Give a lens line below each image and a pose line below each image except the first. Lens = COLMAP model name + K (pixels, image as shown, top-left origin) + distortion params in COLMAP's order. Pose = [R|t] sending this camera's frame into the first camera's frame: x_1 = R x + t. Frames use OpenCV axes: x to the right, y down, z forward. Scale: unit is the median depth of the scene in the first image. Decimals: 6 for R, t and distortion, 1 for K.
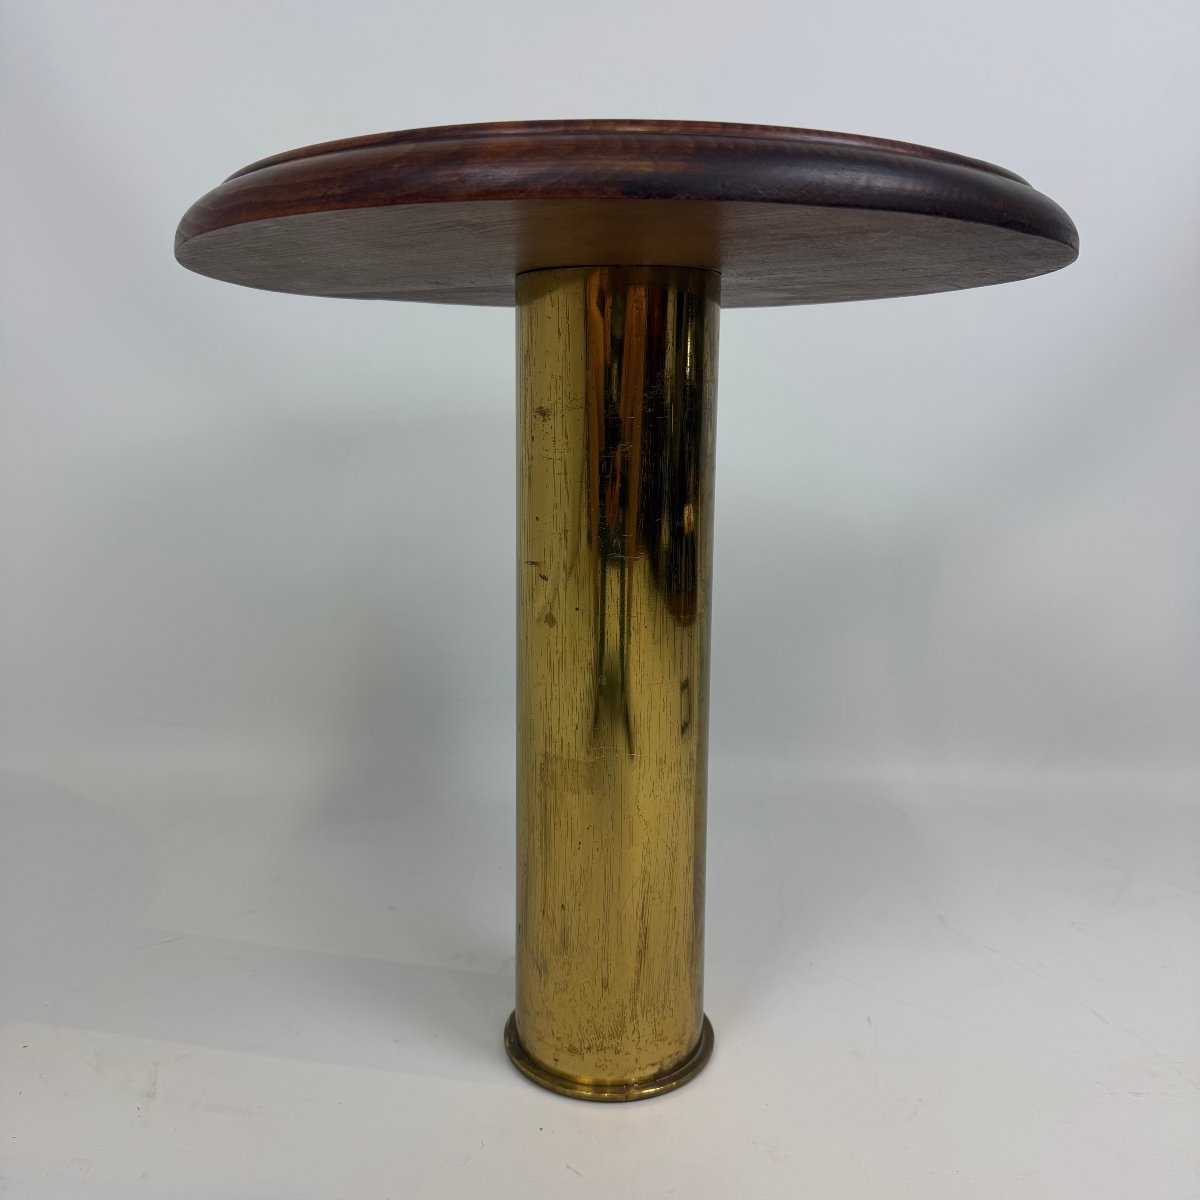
lens RADIAL K [[1226.2, 0, 588.4], [0, 1226.2, 594.4], [0, 0, 1]] dist [0.047083, 0.000000]
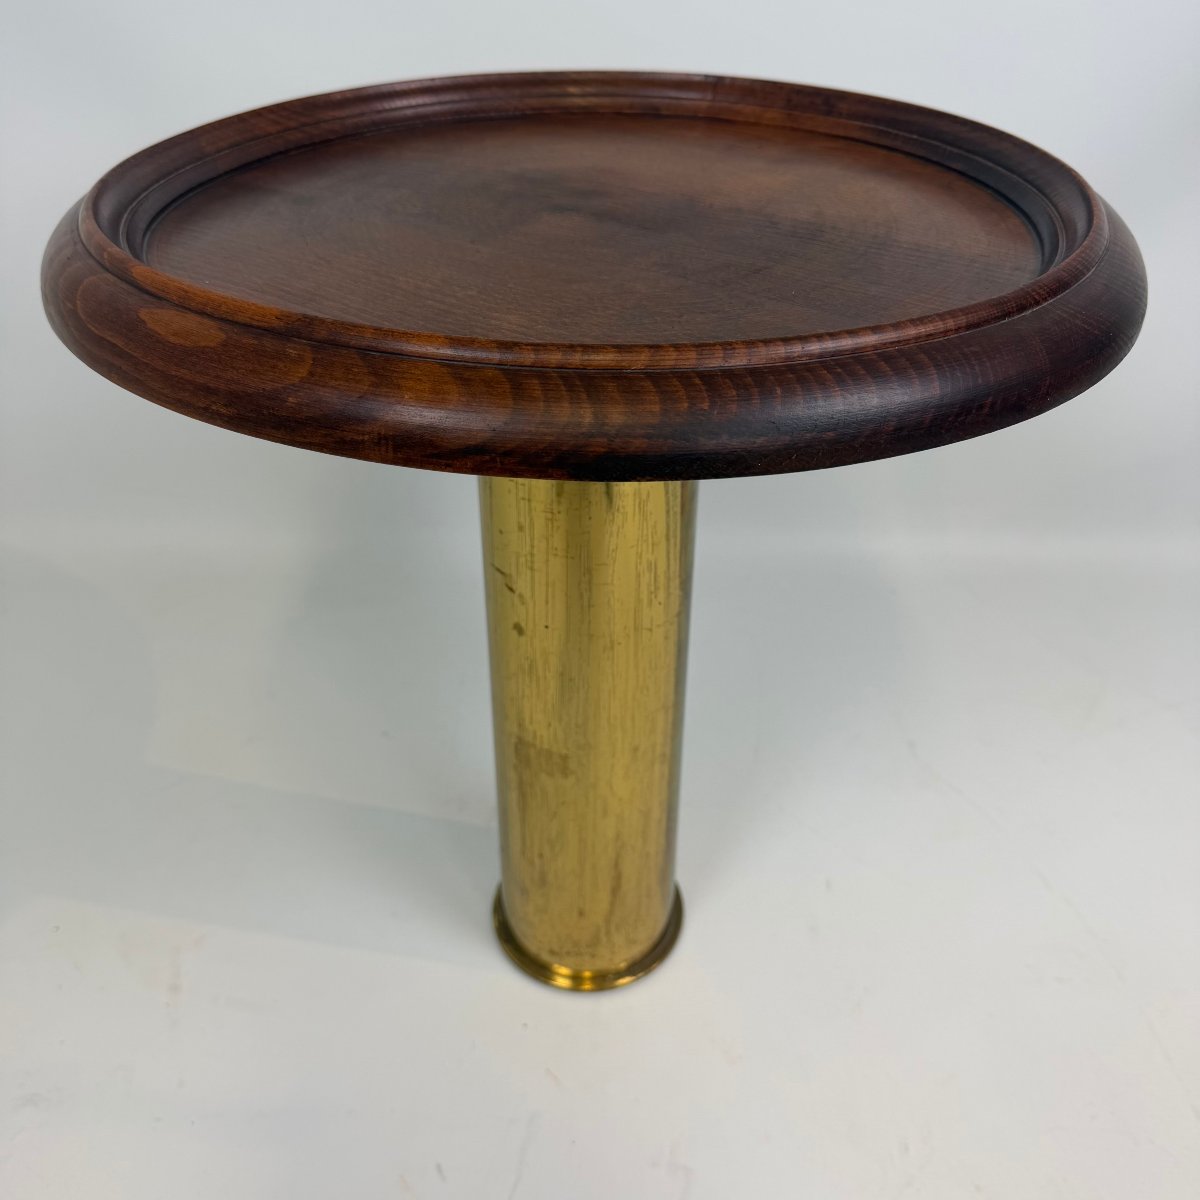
lens RADIAL K [[1226.2, 0, 592.4], [0, 1226.2, 604.3], [0, 0, 1]] dist [0.047083, 0.000000]
pose [[0.999973, -0.000900, -0.007327, 0.031209], [0.004103, 0.892878, 0.450279, -0.407312], [0.006136, -0.450297, 0.892858, 0.158317]]
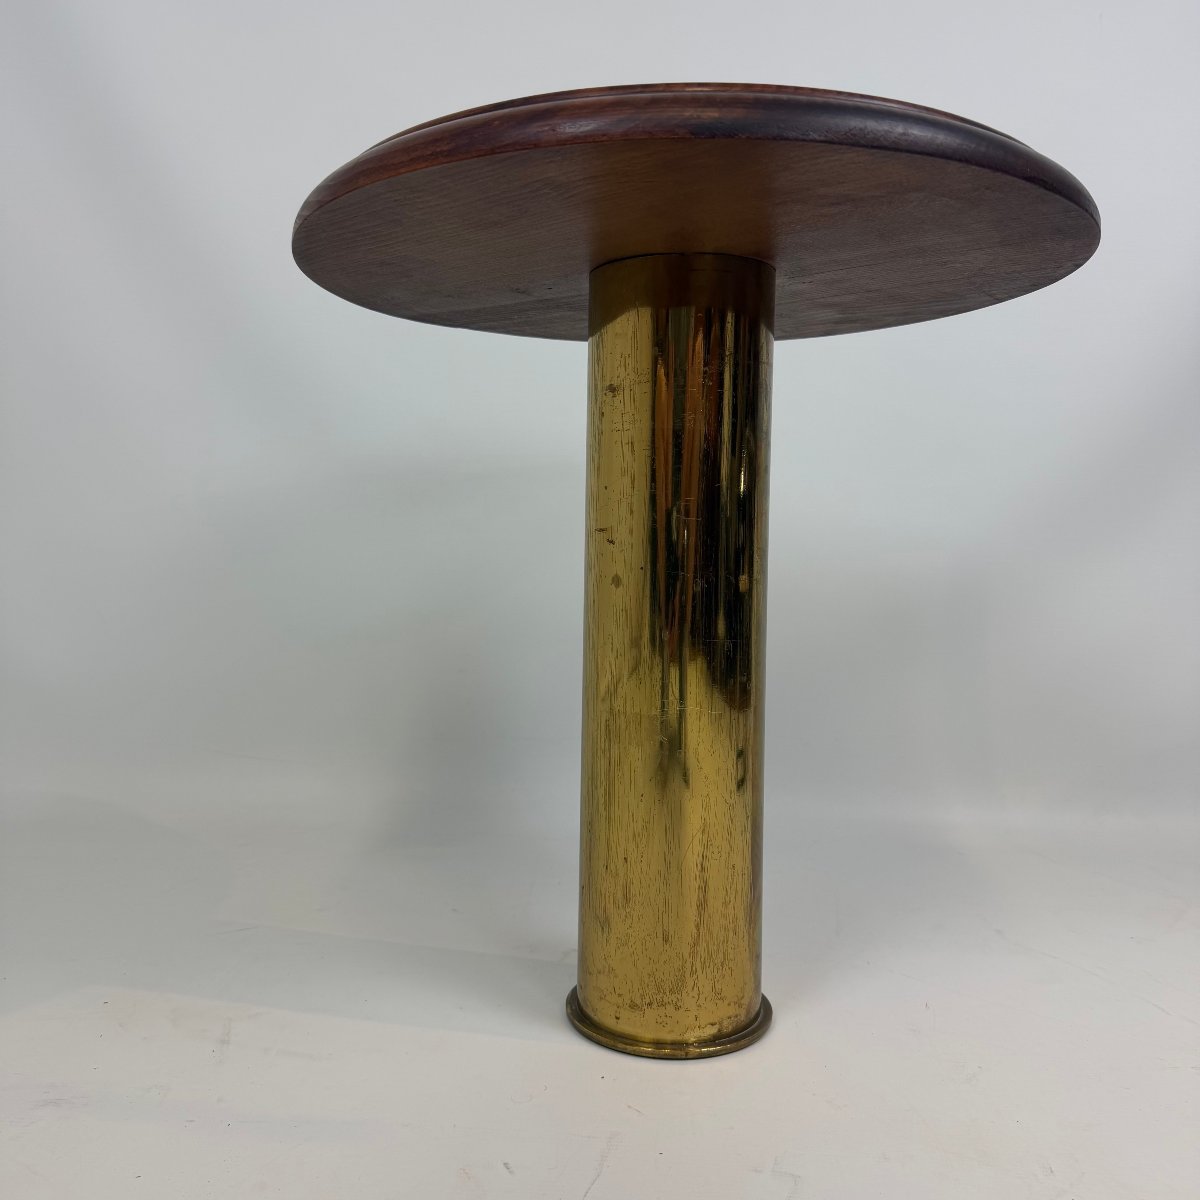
lens RADIAL K [[1226.2, 0, 592.1], [0, 1226.2, 591.6], [0, 0, 1]] dist [0.047083, 0.000000]
pose [[0.999166, 0.009717, -0.039655, -0.009939], [-0.015153, 0.990154, -0.139163, 0.173075], [0.037912, 0.139648, 0.989475, -0.060740]]
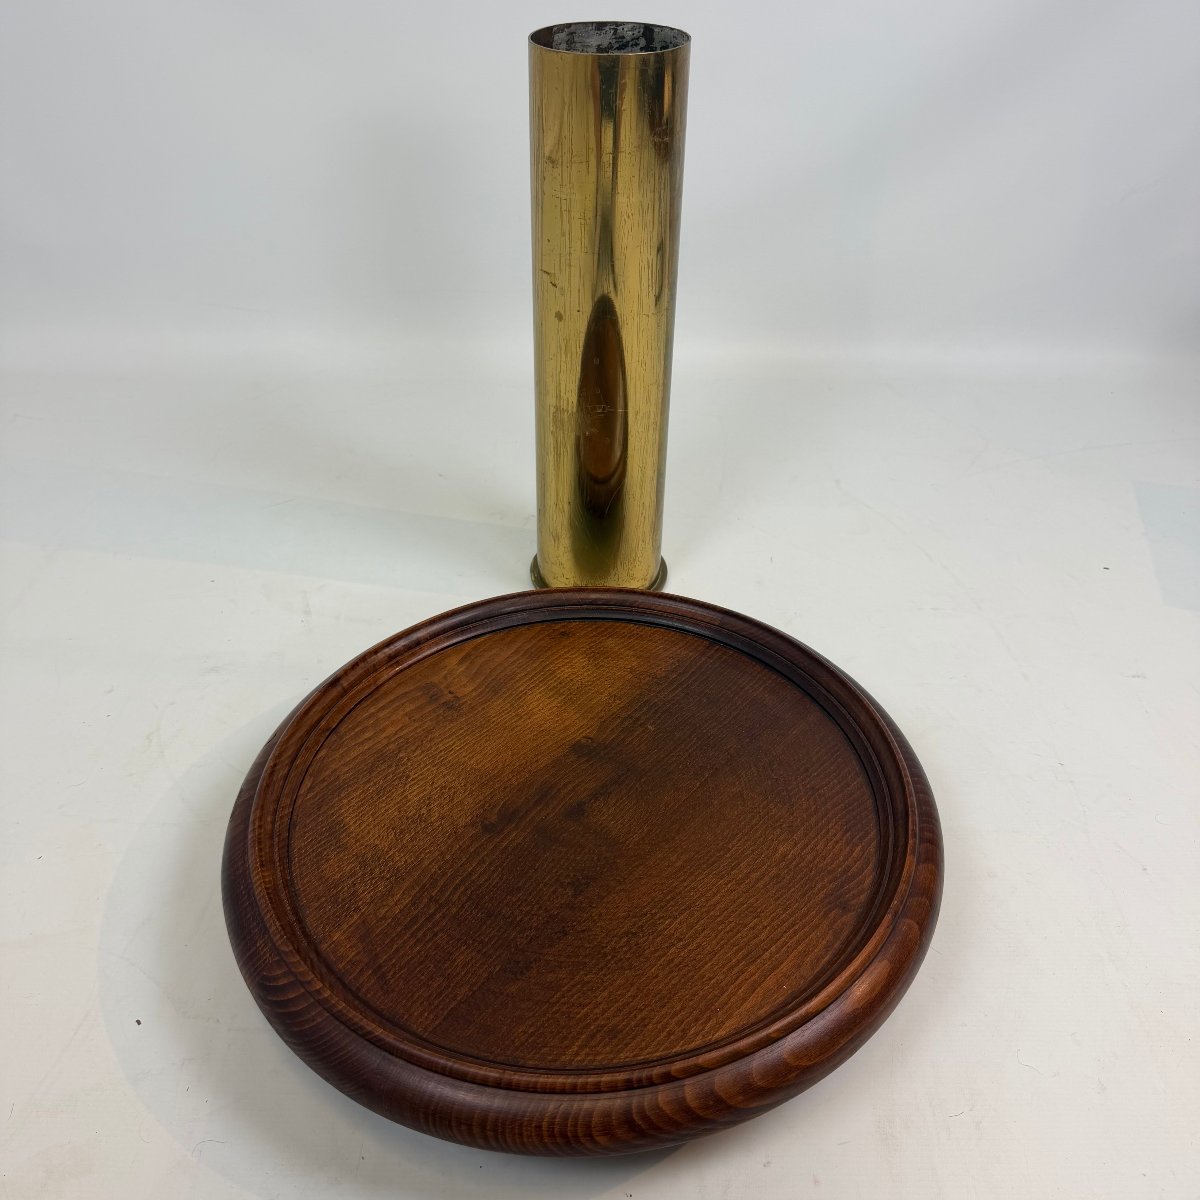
lens RADIAL K [[1226.2, 0, 598.8], [0, 1226.2, 601.5], [0, 0, 1]] dist [0.047083, 0.000000]
pose [[0.999673, -0.008146, 0.024230, -0.021793], [-0.003673, 0.892247, 0.451532, -0.310915], [-0.025297, -0.451474, 0.891926, -0.385861]]
